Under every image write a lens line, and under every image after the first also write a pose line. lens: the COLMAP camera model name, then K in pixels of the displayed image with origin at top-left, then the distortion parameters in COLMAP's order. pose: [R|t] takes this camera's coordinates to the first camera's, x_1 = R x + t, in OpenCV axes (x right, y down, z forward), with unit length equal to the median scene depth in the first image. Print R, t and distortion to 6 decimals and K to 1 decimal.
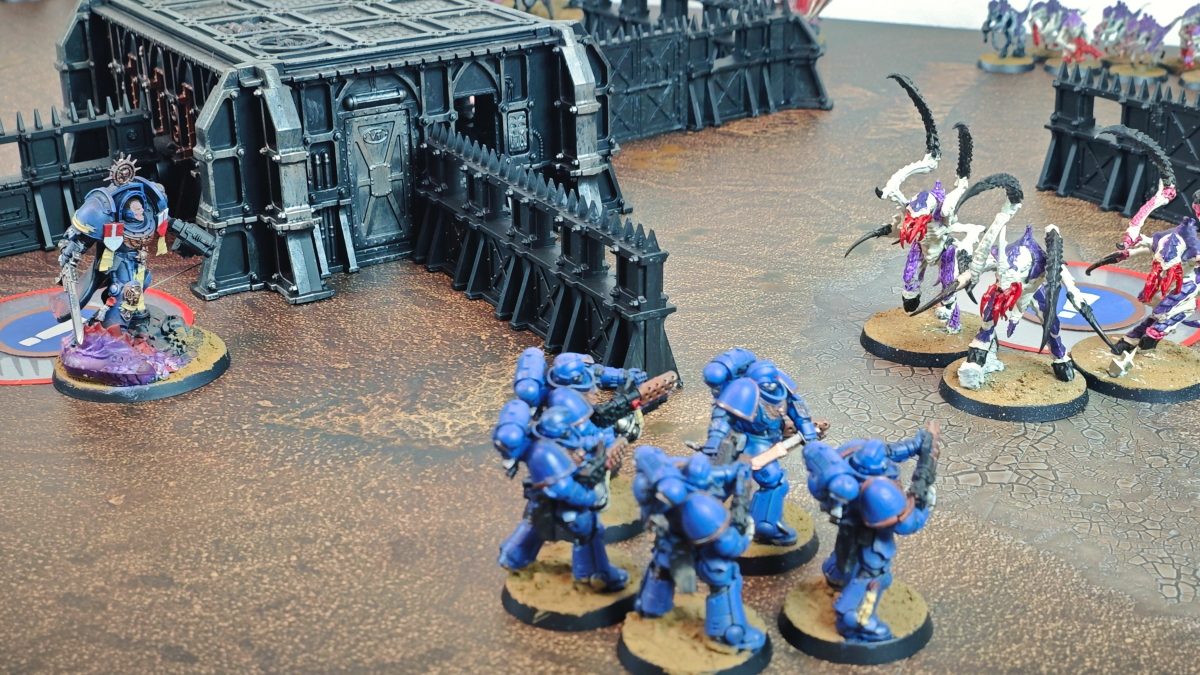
lens RADIAL K [[1615.3, 0, 600.0], [0, 1615.3, 337.5], [0, 0, 1]] dist [0.122917, -0.885853]
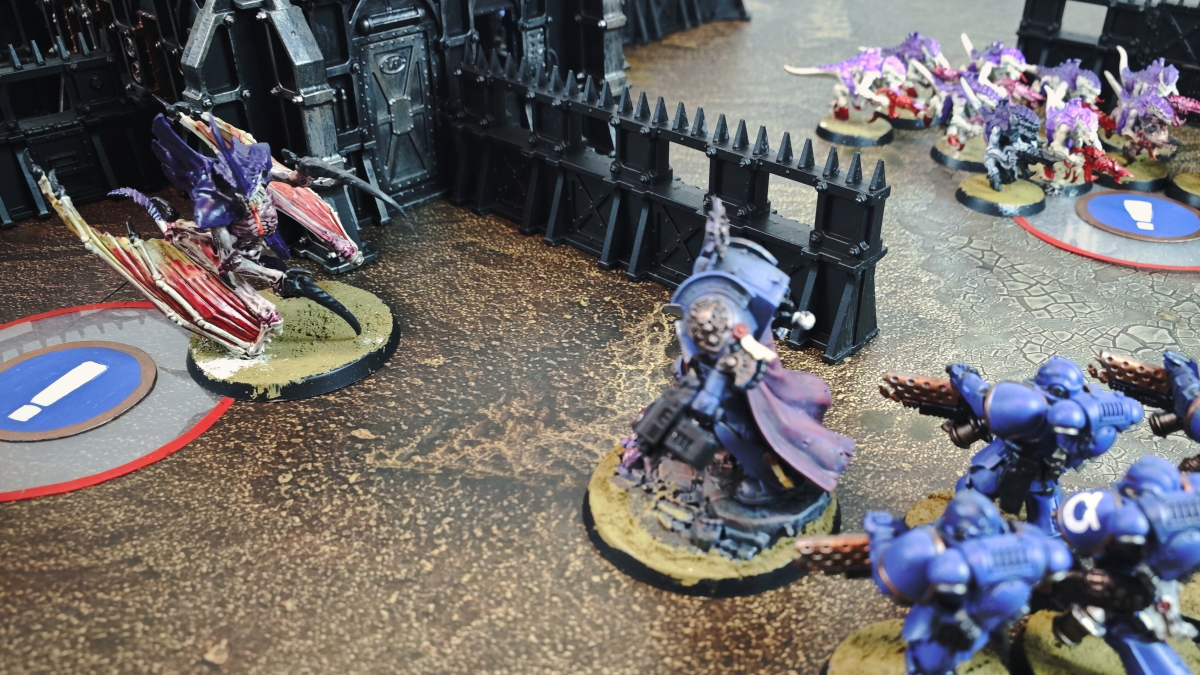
lens RADIAL K [[1005.4, 0, 644.8], [0, 1005.4, 405.7], [0, 0, 1]] dist [-0.090865, 0.098847]
pose [[0.967180, -0.117421, 0.225332, -0.183280], [0.064697, 0.971392, 0.228498, -0.072920], [-0.245716, -0.206420, 0.947109, 0.521678]]
